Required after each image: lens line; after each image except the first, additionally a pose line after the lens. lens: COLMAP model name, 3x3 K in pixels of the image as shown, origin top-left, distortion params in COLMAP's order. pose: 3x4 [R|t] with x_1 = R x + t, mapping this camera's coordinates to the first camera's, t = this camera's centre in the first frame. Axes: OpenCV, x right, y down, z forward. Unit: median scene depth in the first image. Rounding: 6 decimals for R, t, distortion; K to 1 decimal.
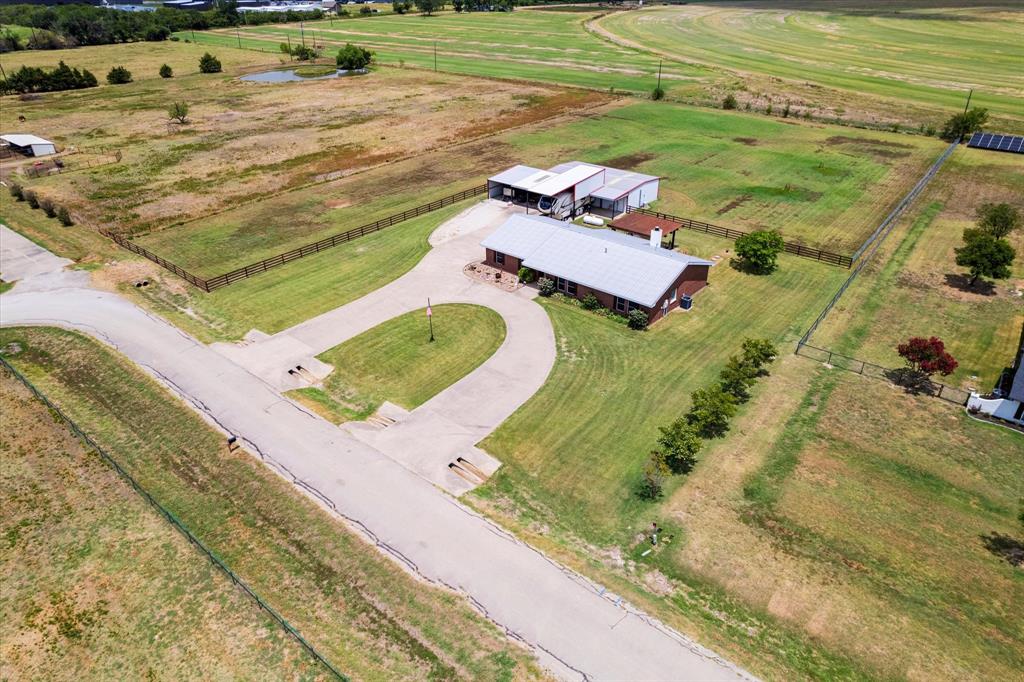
lens RADIAL K [[650.2, 0, 512.0], [0, 650.2, 341.0], [0, 0, 1]] dist [-0.071275, 0.062542]
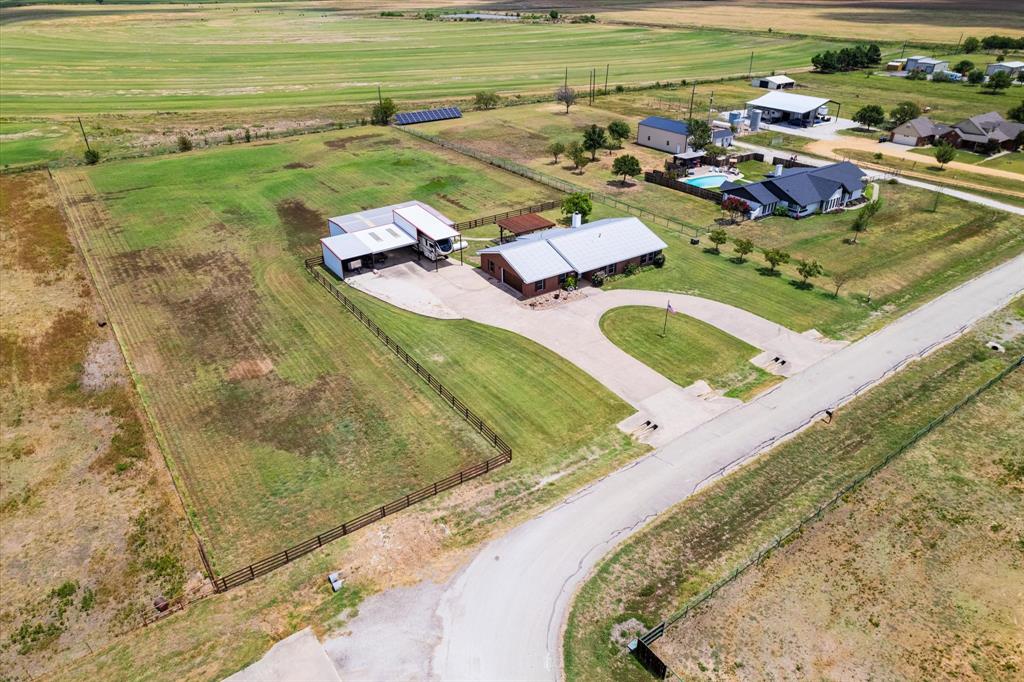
lens RADIAL K [[650.2, 0, 512.0], [0, 650.2, 341.0], [0, 0, 1]] dist [-0.071275, 0.062542]
pose [[0.277591, -0.480775, 0.831744, -0.989439], [0.484954, 0.817492, 0.310685, -0.412318], [-0.829314, 0.317114, 0.460083, 0.545435]]
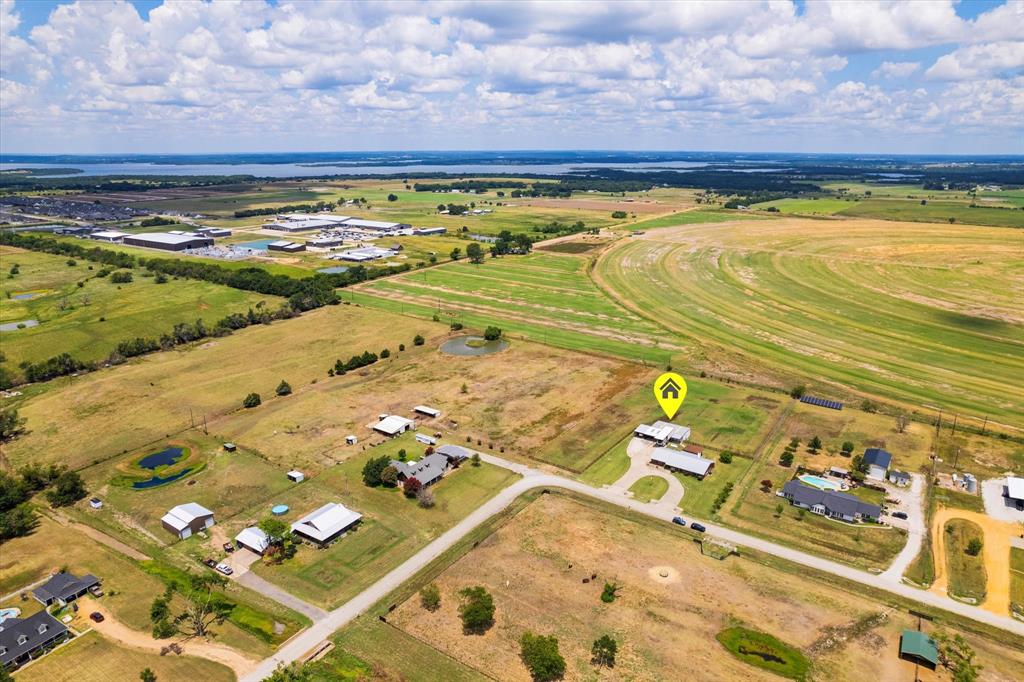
lens RADIAL K [[650.2, 0, 512.0], [0, 650.2, 341.0], [0, 0, 1]] dist [-0.071275, 0.062542]
pose [[0.997440, -0.017526, 0.069321, -1.017902], [0.033155, 0.972334, -0.231232, 0.021591], [-0.063350, 0.232938, 0.970426, -2.484739]]
